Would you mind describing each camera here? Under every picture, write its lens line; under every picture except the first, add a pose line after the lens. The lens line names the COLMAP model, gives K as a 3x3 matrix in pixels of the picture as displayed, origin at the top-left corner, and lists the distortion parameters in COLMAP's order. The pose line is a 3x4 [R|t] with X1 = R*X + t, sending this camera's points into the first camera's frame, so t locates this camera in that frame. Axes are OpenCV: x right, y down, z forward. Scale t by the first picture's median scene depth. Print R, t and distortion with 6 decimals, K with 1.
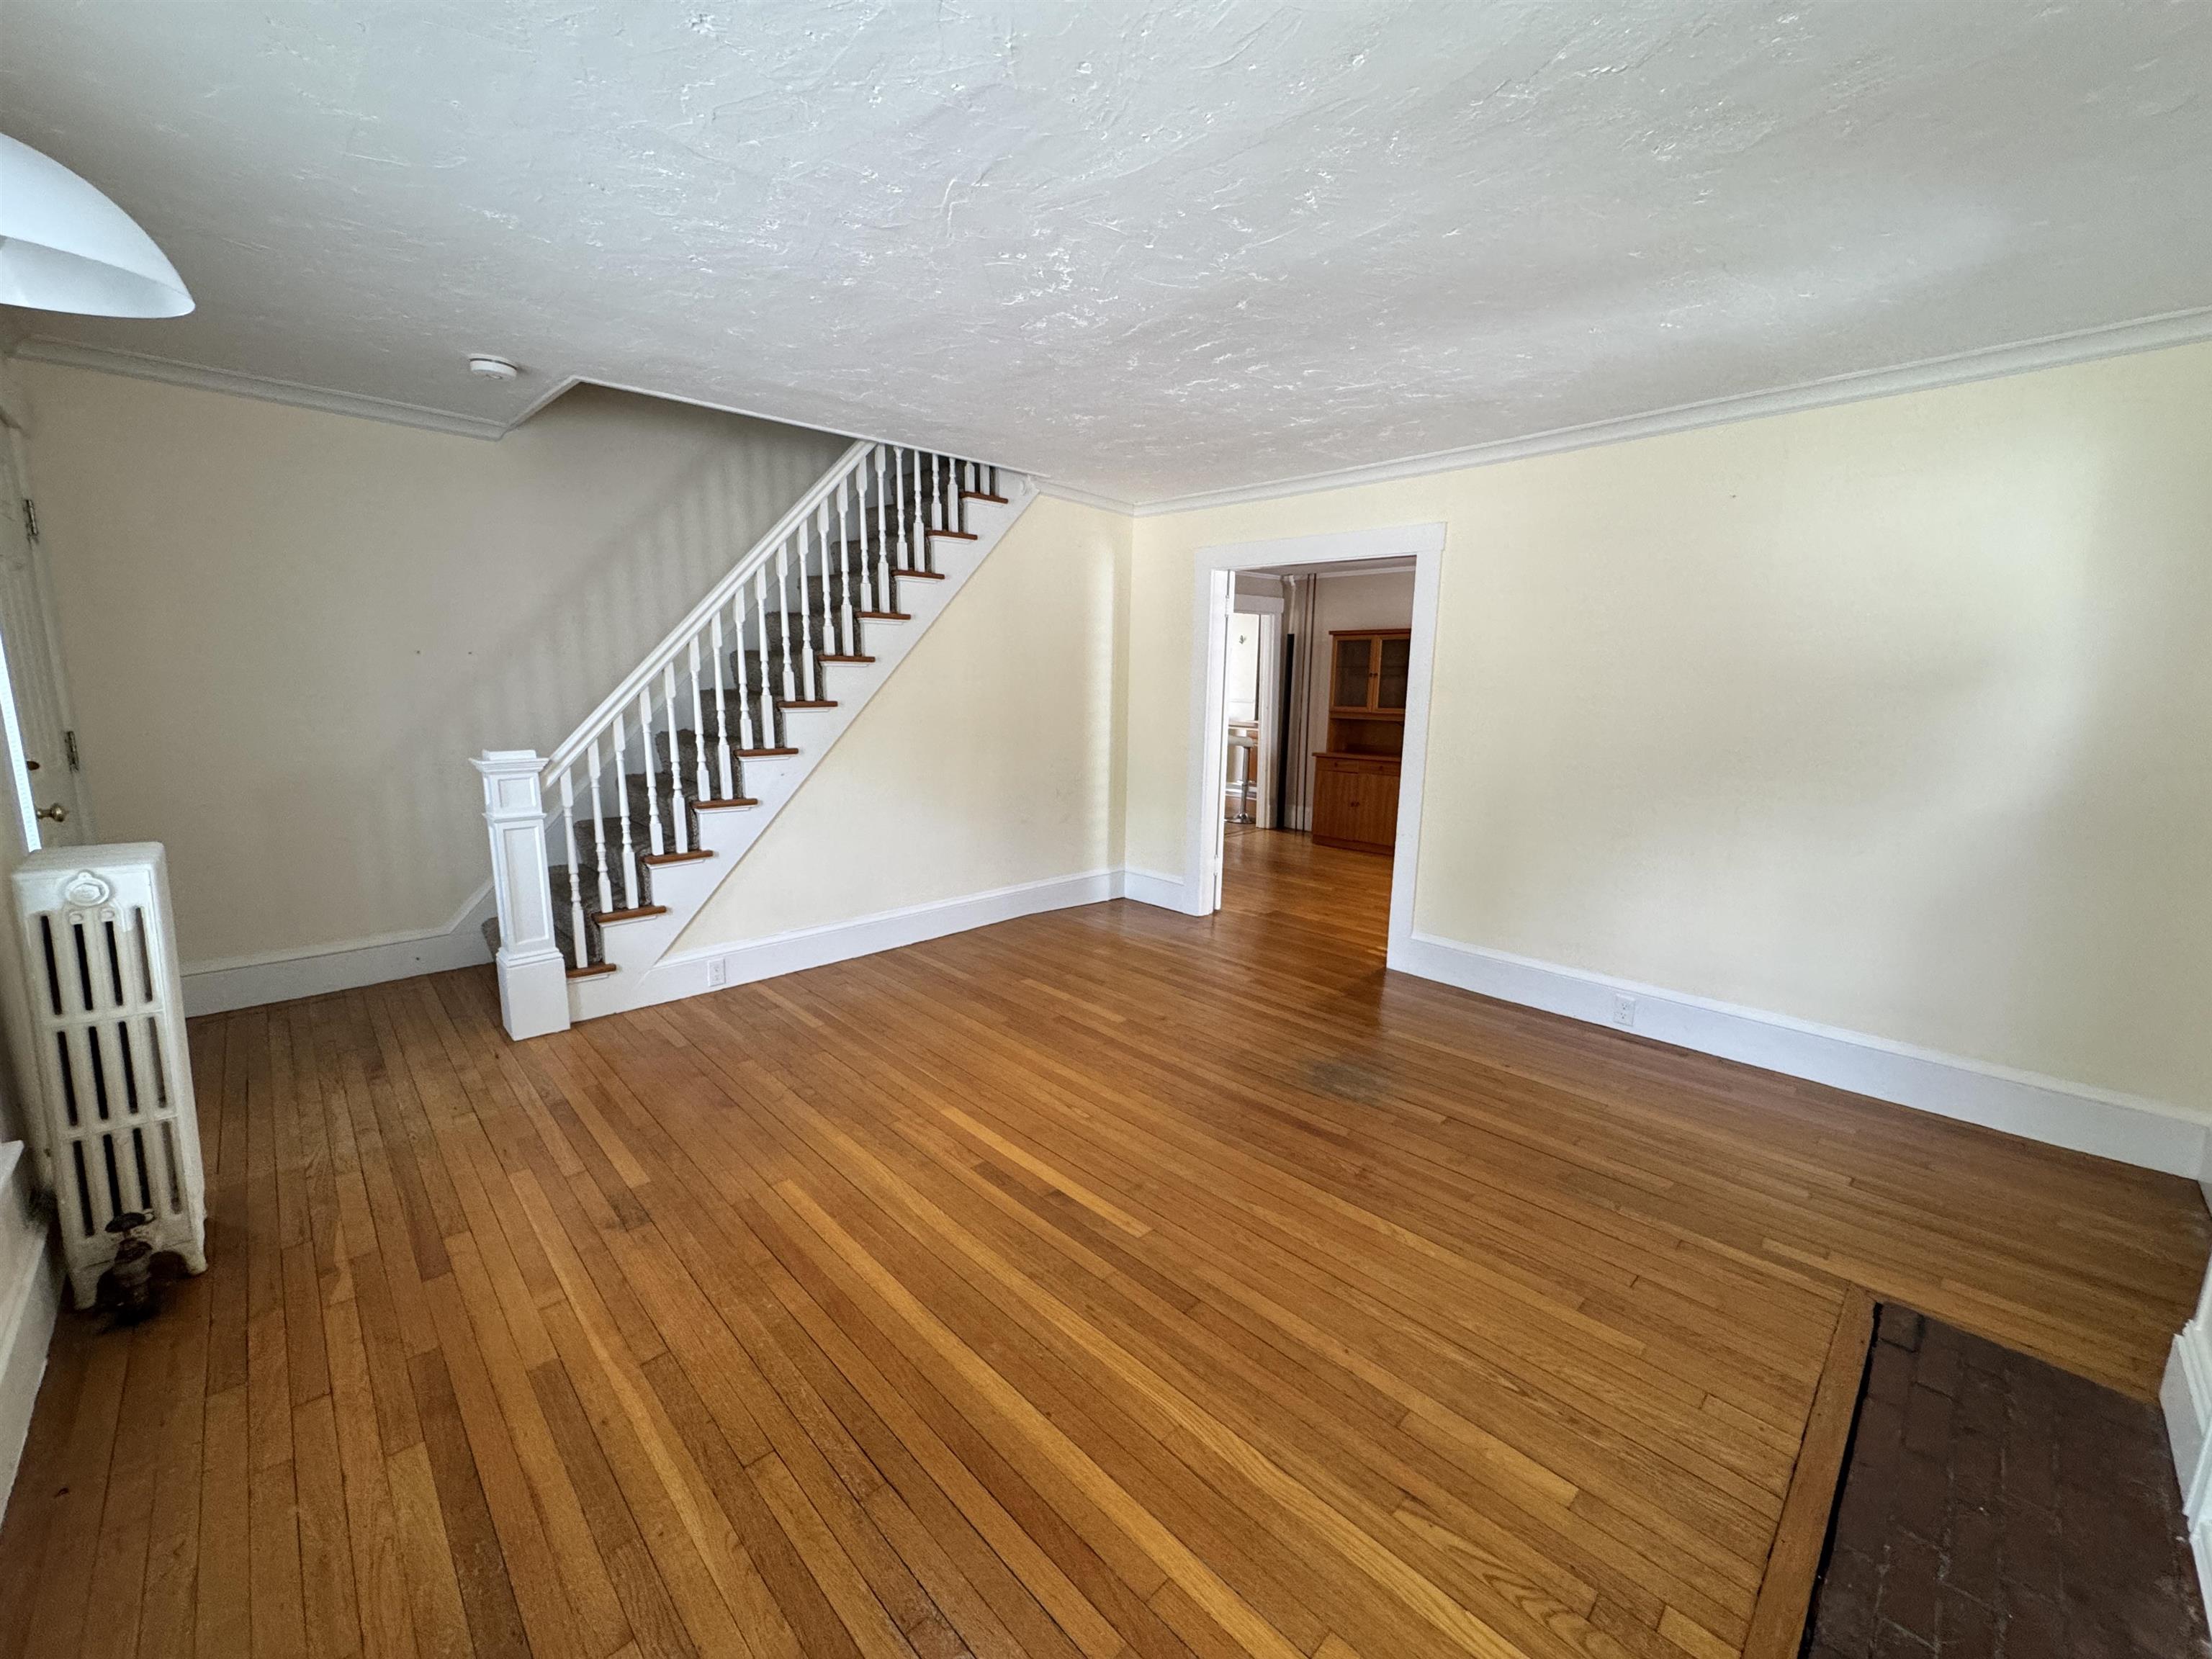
lens RADIAL K [[880.3, 0, 1106.1], [0, 880.3, 828.6], [0, 0, 1]] dist [-0.001849, -0.000087]
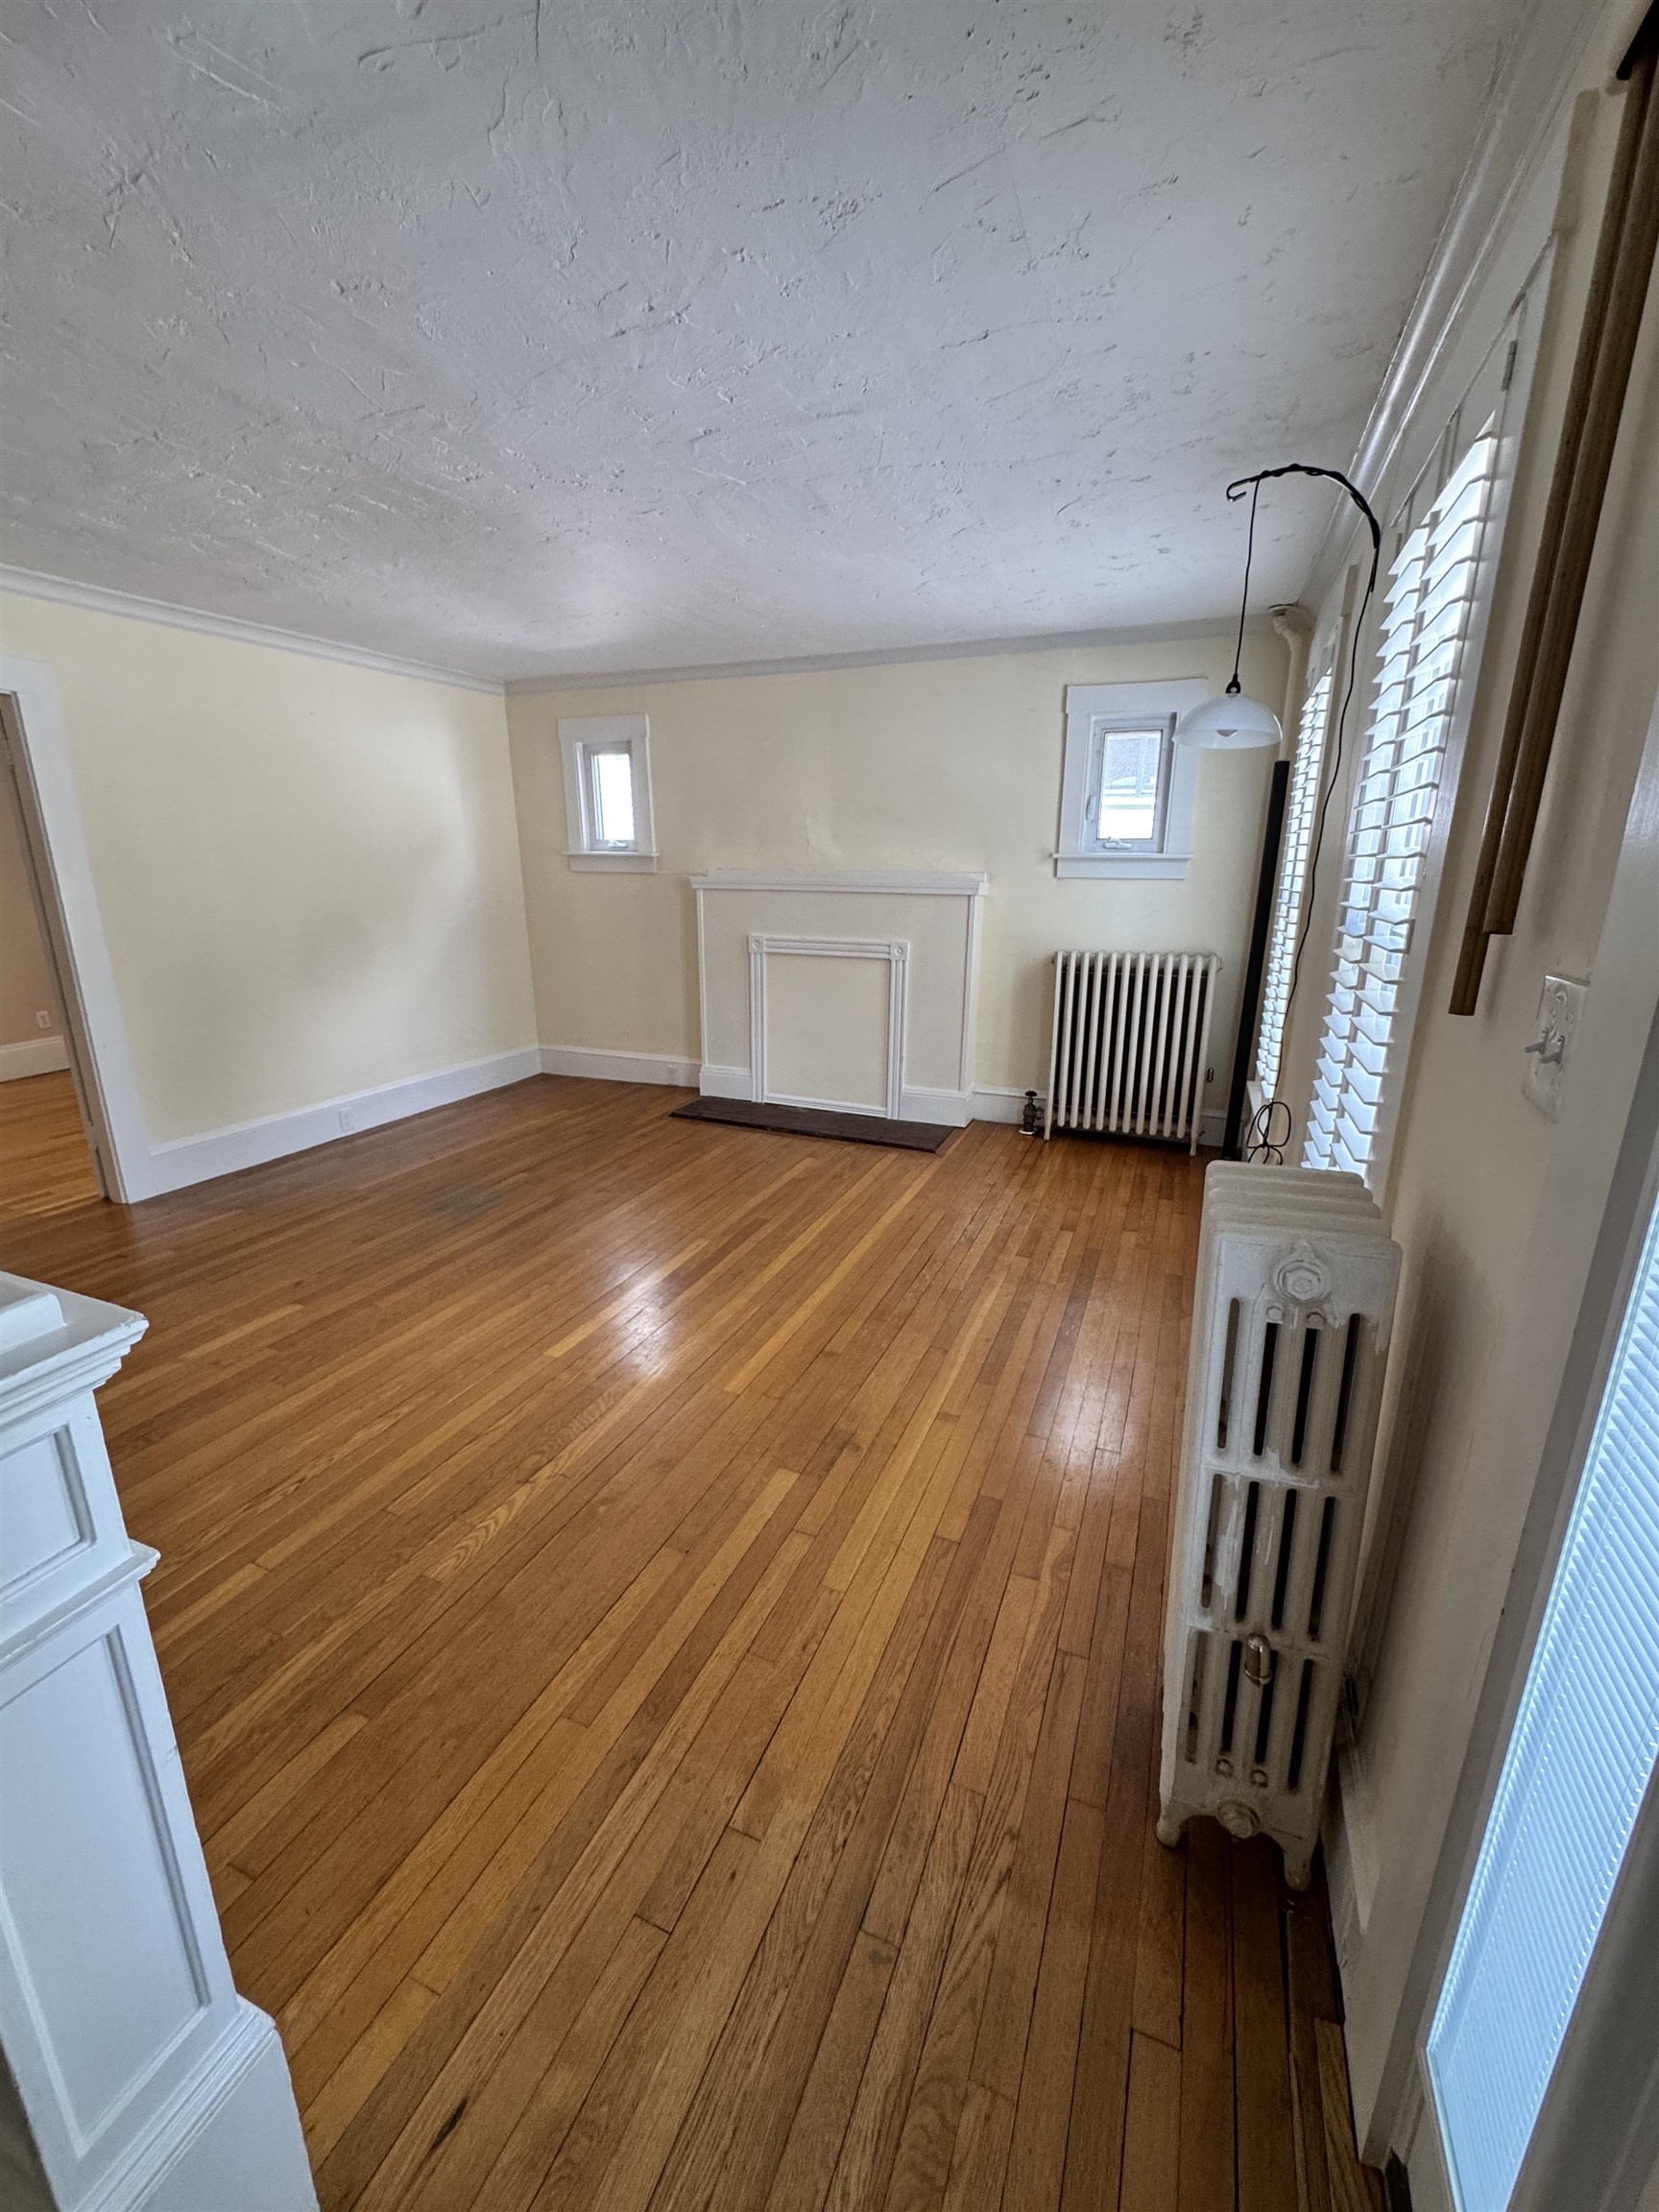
lens RADIAL K [[883.0, 0, 832.3], [0, 883.0, 1107.9], [0, 0, 1]] dist [-0.003482, 0.000435]
pose [[-0.399570, -0.262263, 0.878386, -0.932176], [0.146442, 0.927635, 0.343582, -0.167039], [-0.904930, 0.265917, -0.332248, 0.887480]]
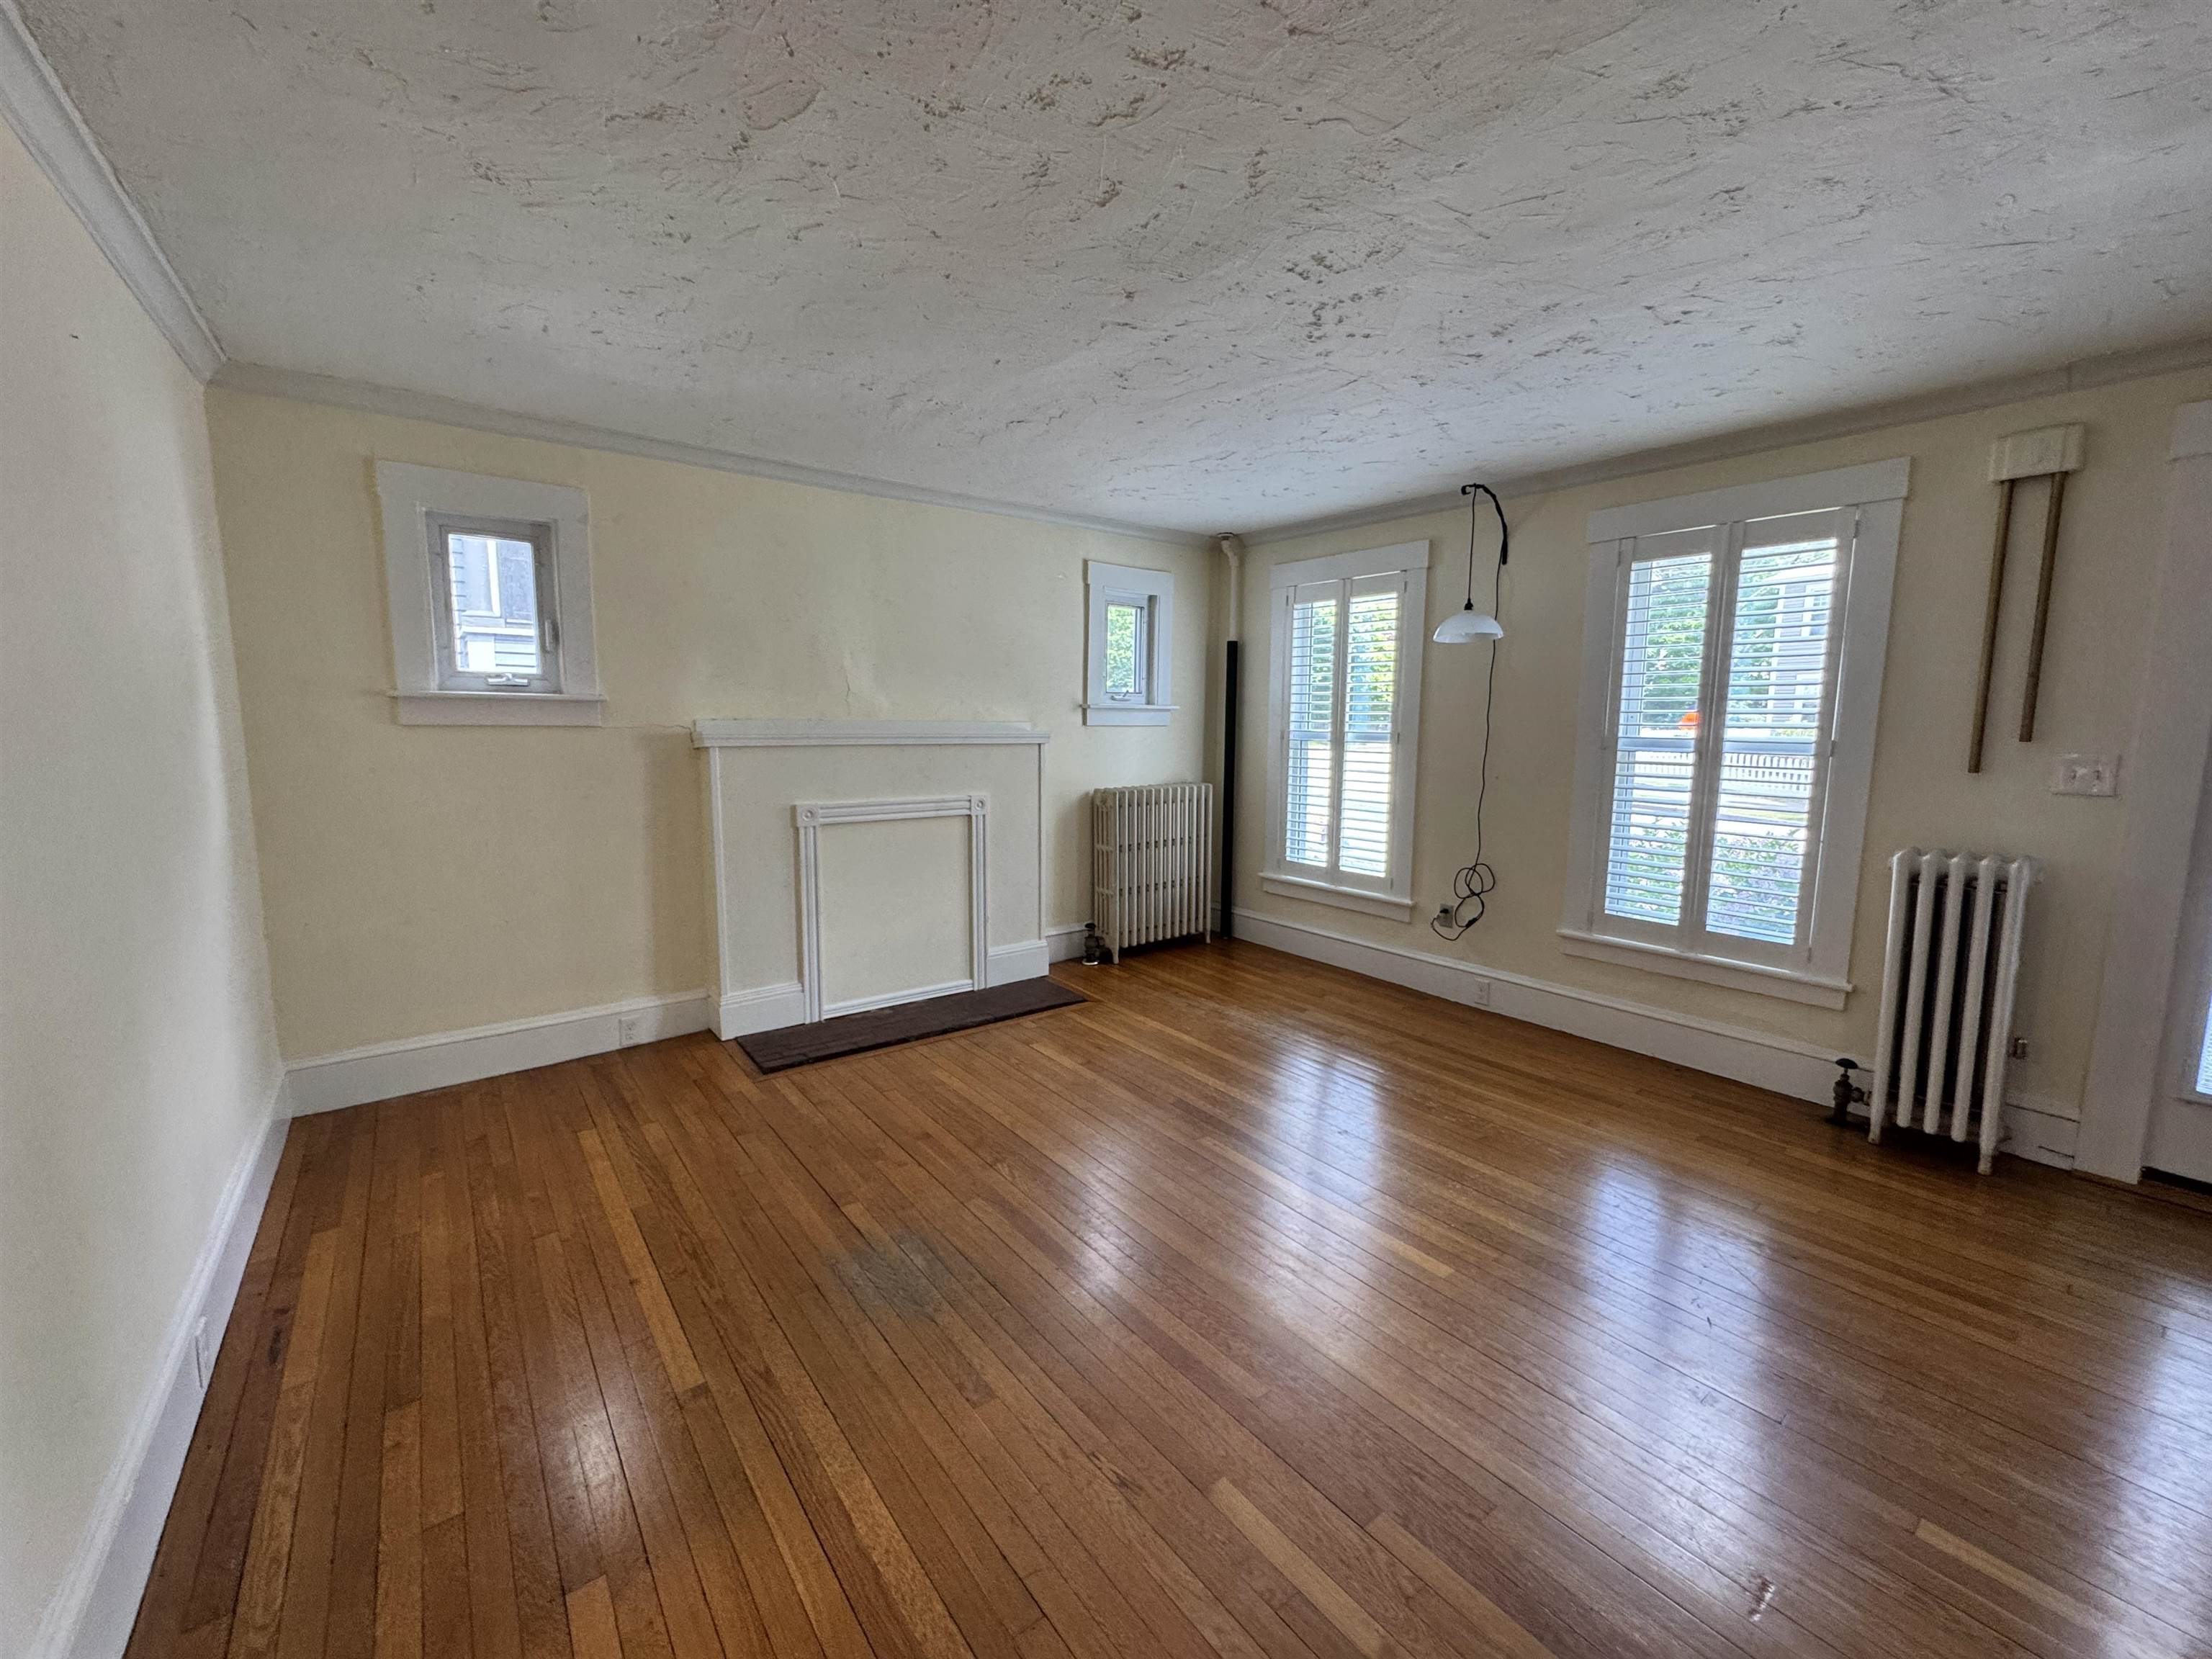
lens RADIAL K [[883.0, 0, 1106.0], [0, 883.0, 829.5], [0, 0, 1]] dist [-0.003482, 0.000435]
pose [[-0.993368, -0.036736, 0.108954, 0.042522], [-0.002595, 0.954510, 0.298168, -0.258054], [-0.114951, 0.295908, -0.948275, 1.508139]]
